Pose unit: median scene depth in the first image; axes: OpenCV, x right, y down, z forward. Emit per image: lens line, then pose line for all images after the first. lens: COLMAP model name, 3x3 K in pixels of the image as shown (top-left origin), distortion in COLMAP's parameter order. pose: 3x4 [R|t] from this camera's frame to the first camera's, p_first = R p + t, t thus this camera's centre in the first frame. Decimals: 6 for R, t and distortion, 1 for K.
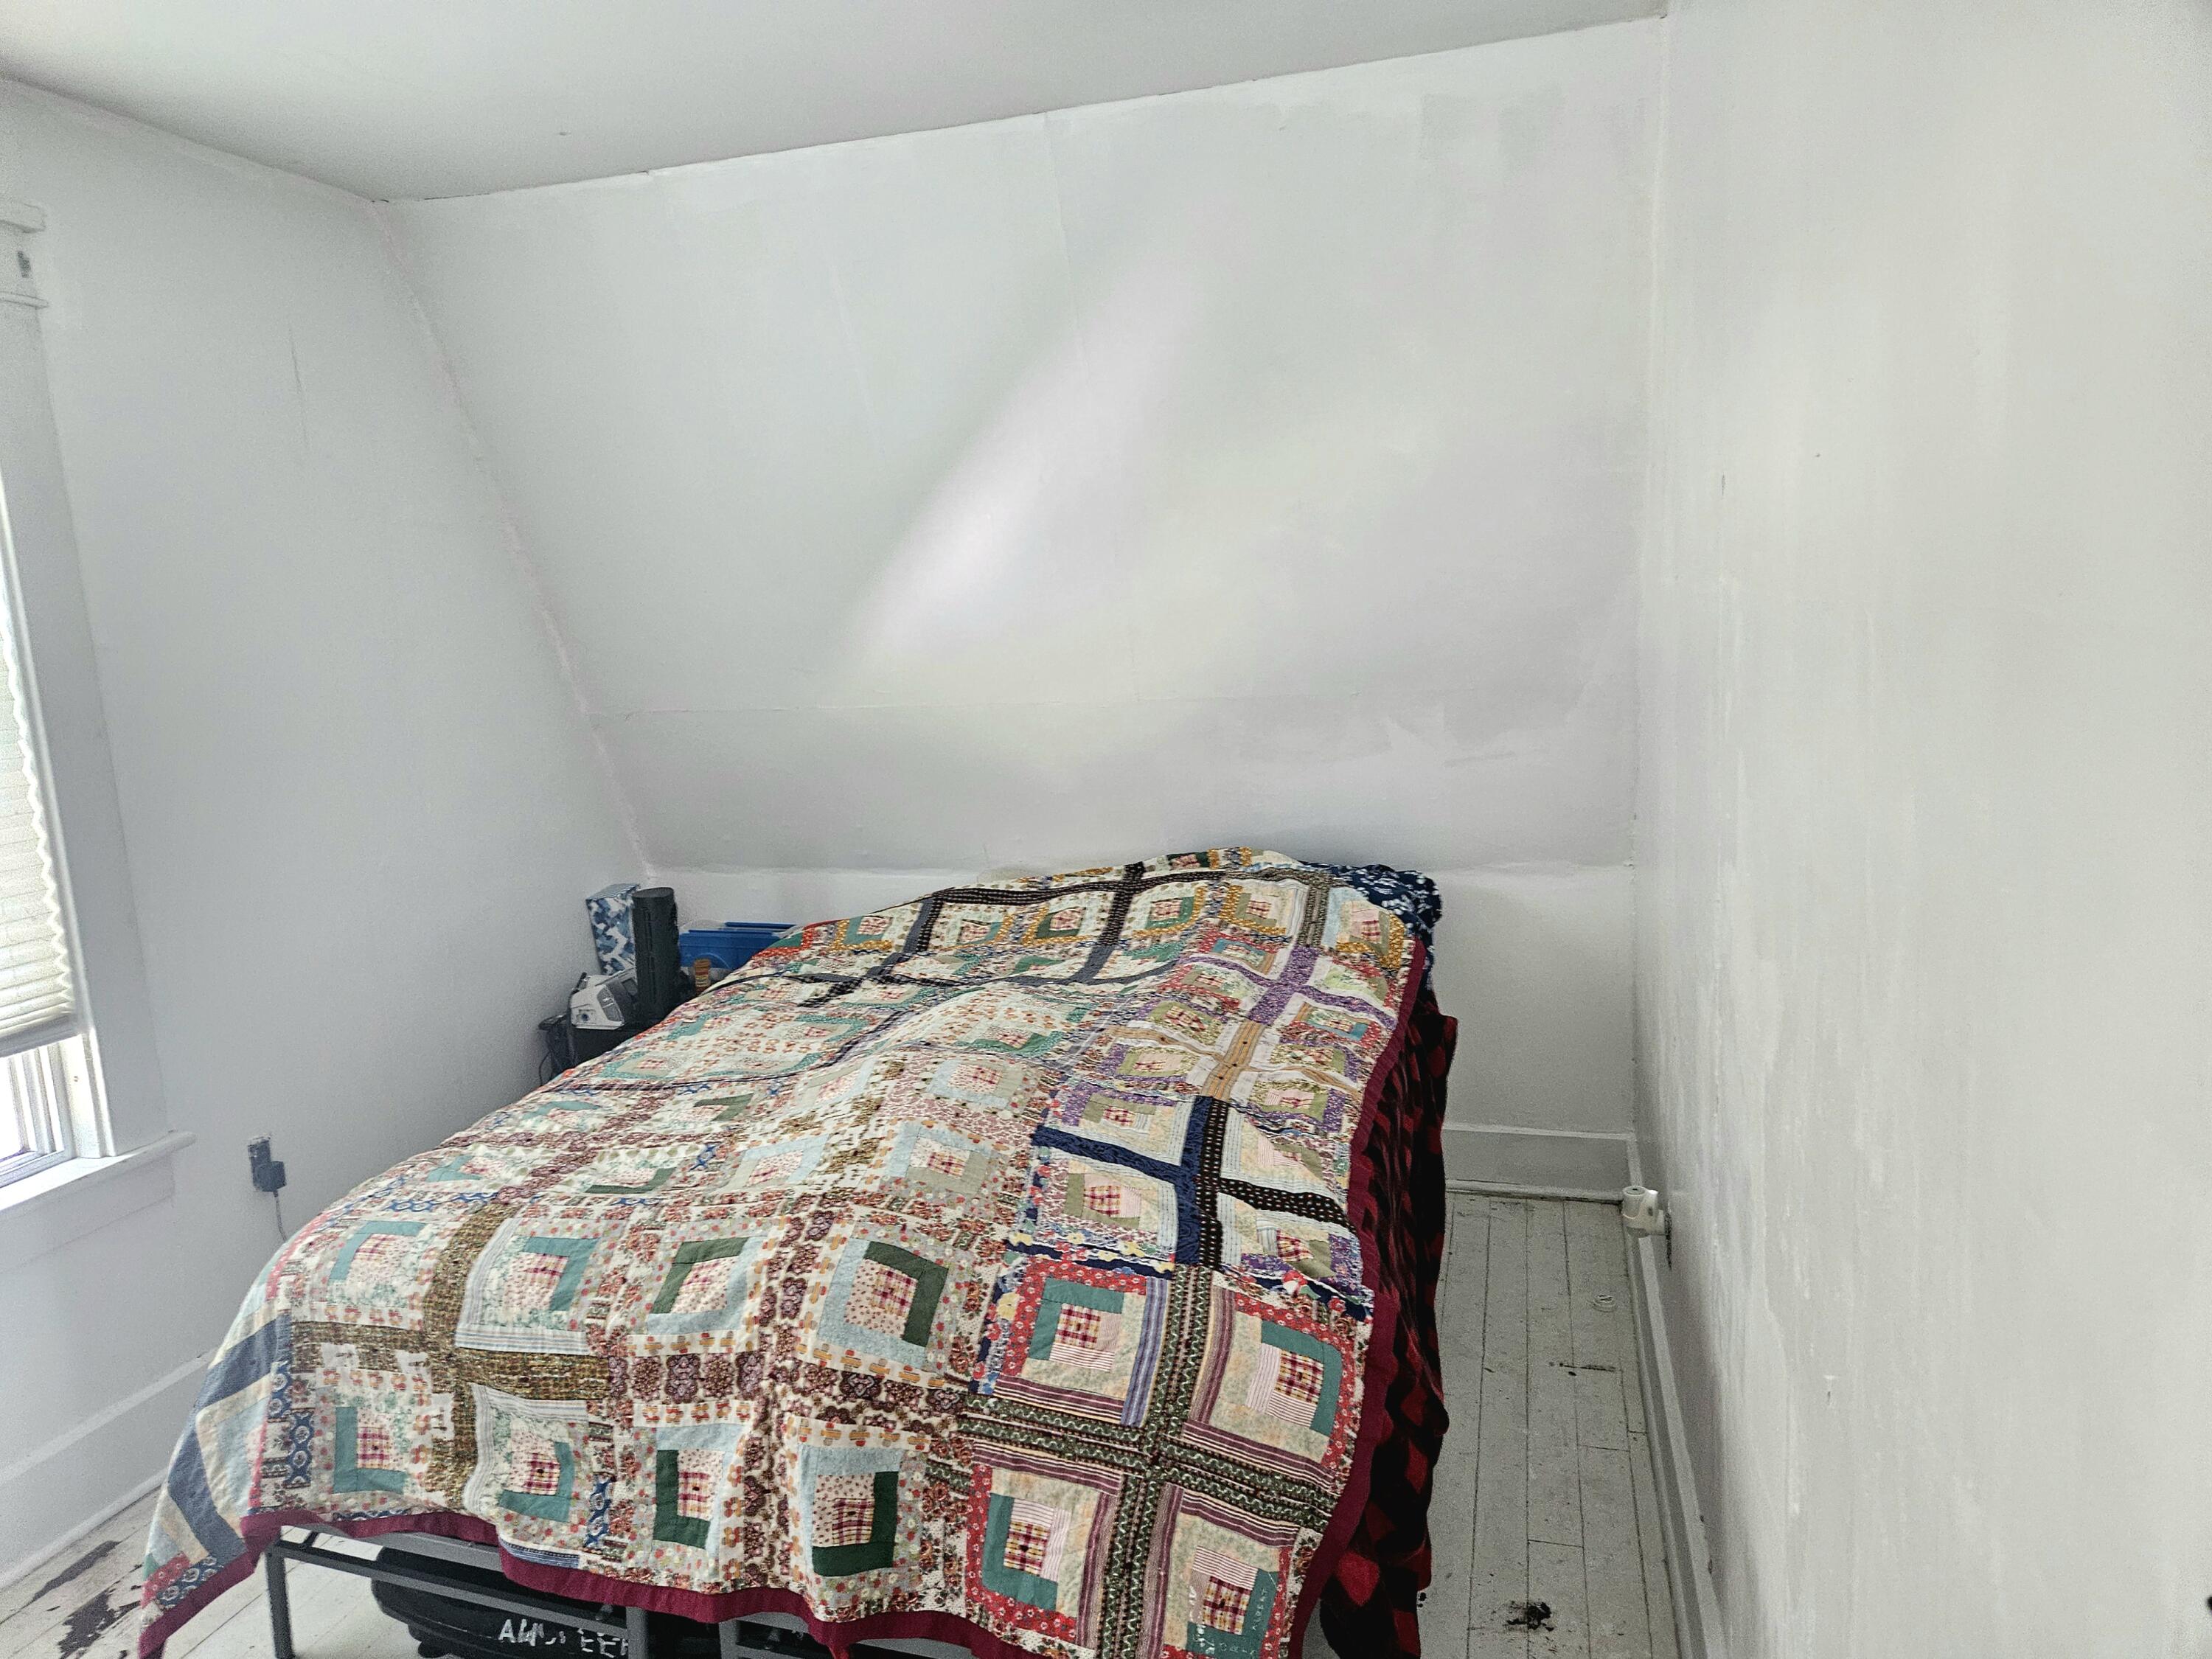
lens RADIAL K [[1485.8, 0, 1066.8], [0, 1485.8, 842.2], [0, 0, 1]] dist [0.063072, -0.057485]
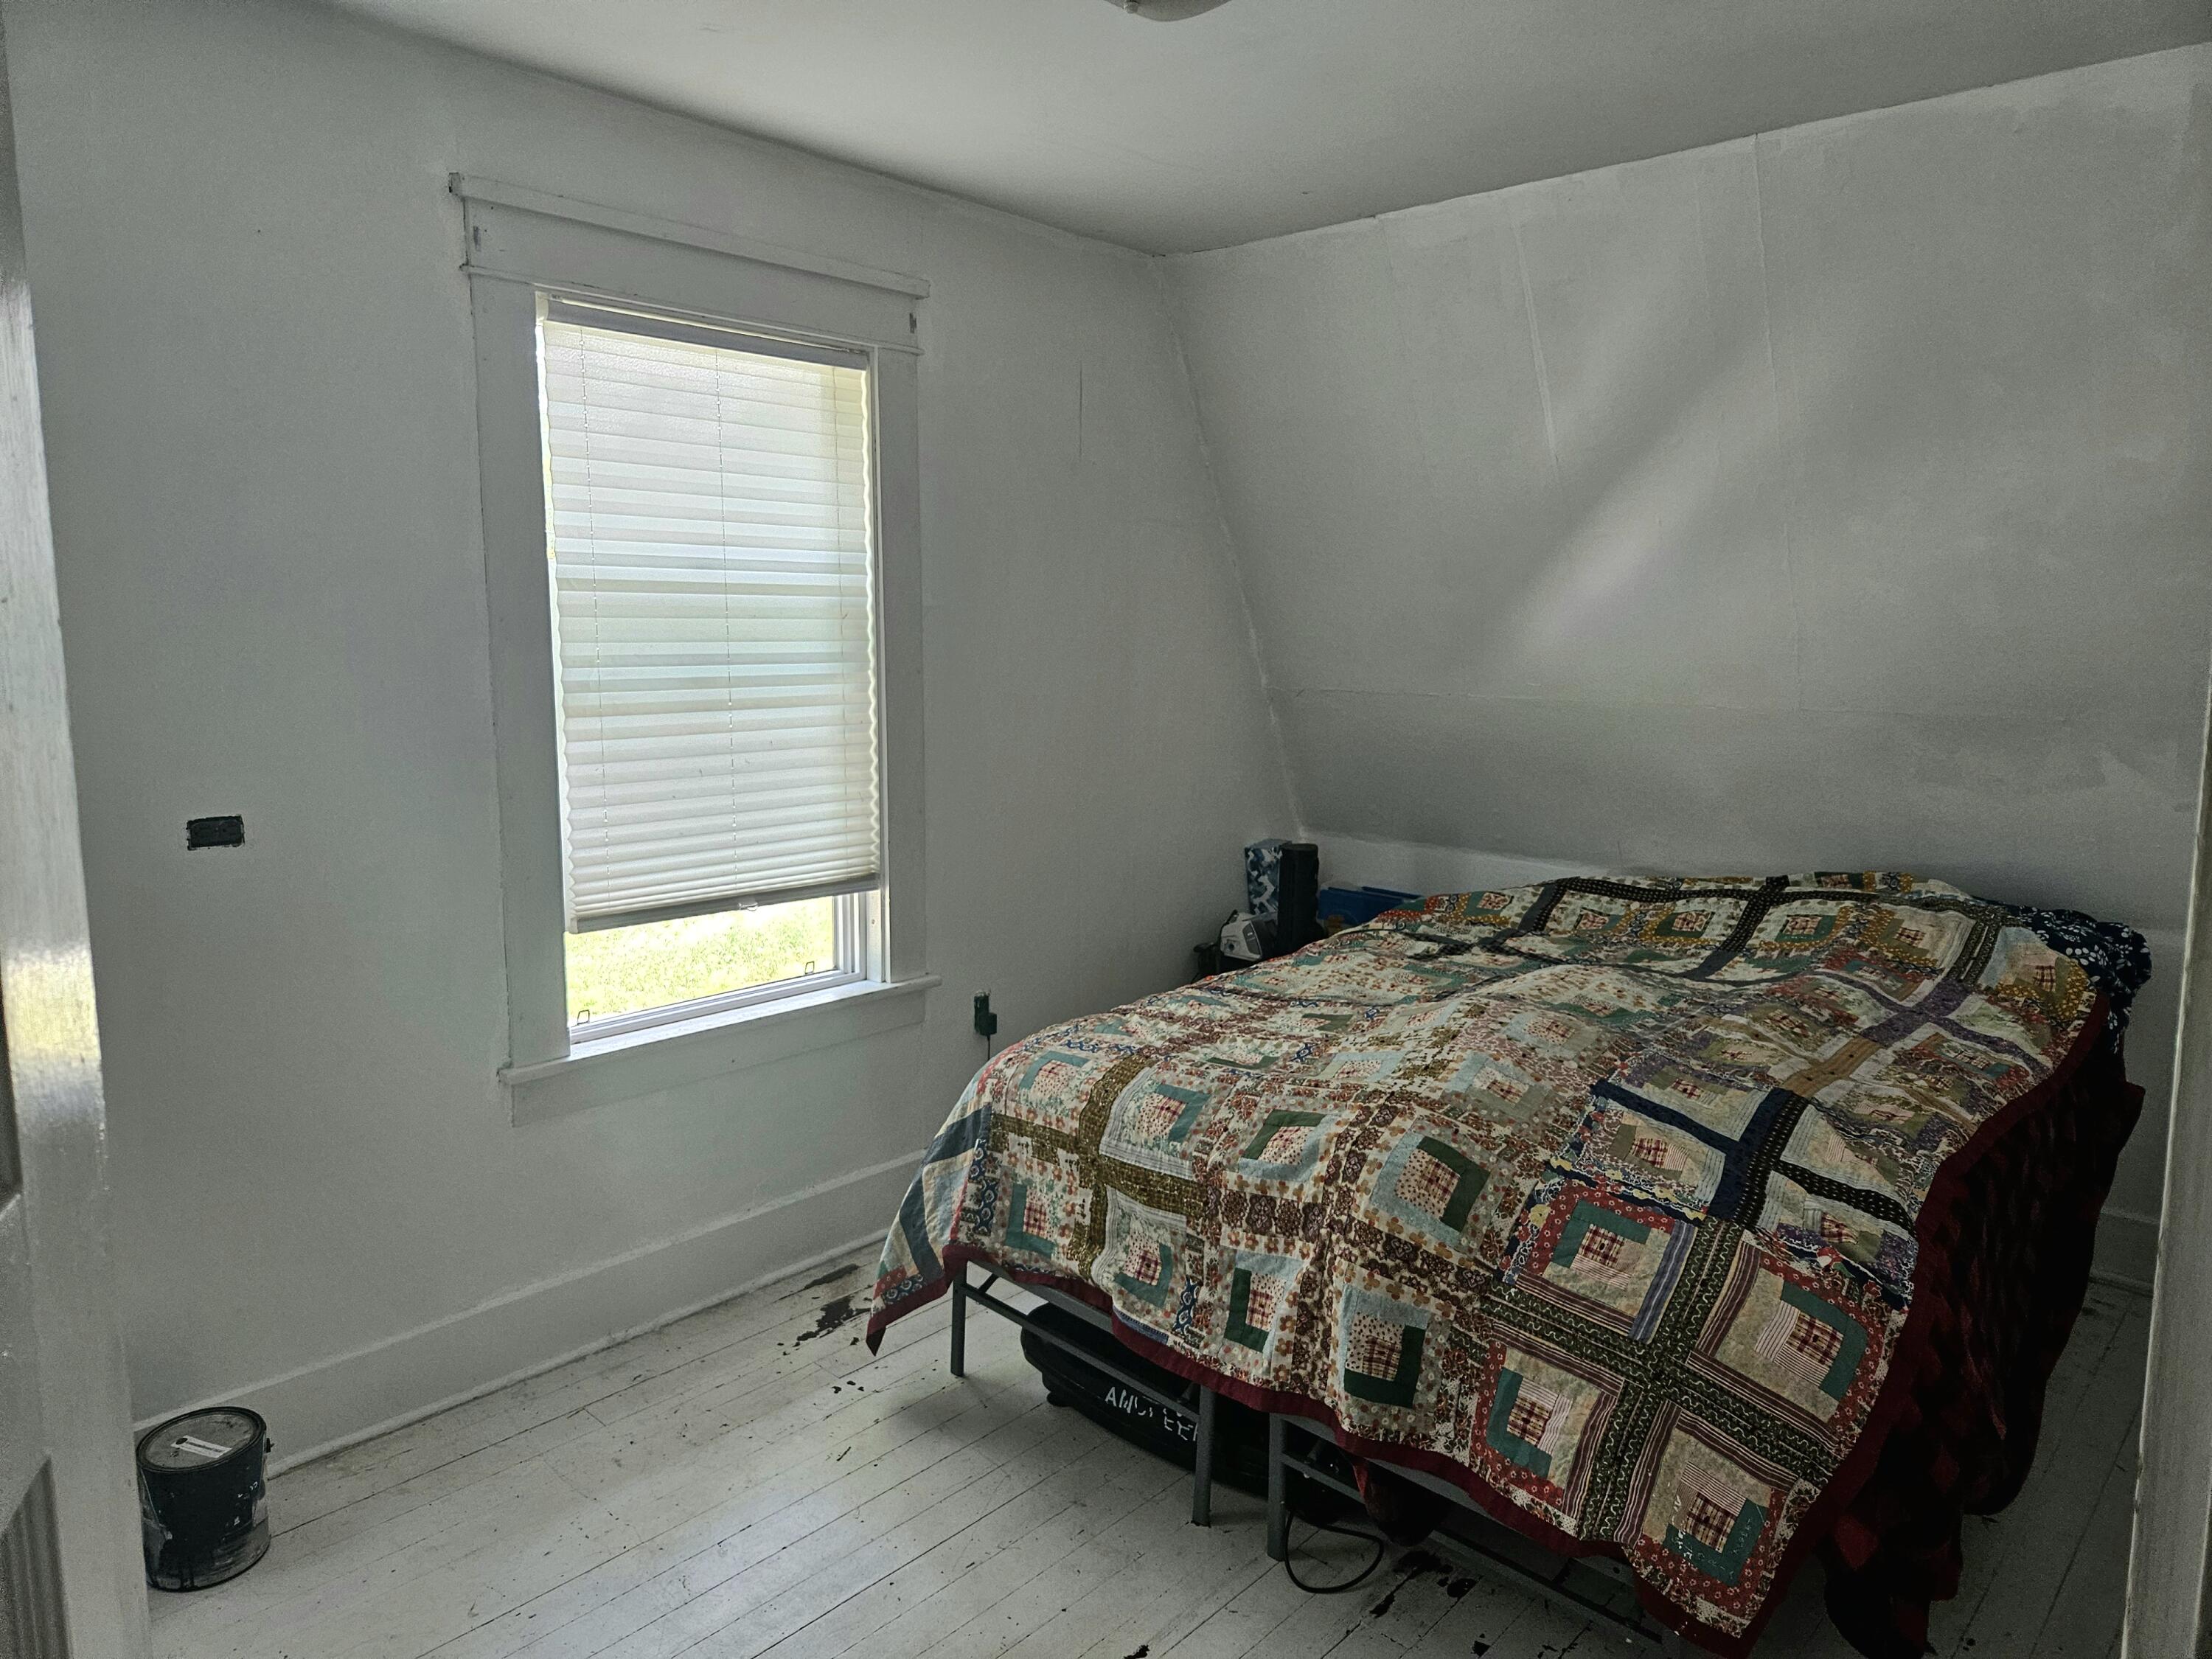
lens RADIAL K [[1485.8, 0, 1066.8], [0, 1485.8, 842.2], [0, 0, 1]] dist [0.063072, -0.057485]
pose [[0.895355, 0.115814, -0.430030, 0.088839], [-0.116748, 0.992864, 0.024316, 0.039937], [0.429777, 0.028433, 0.902487, -0.175601]]
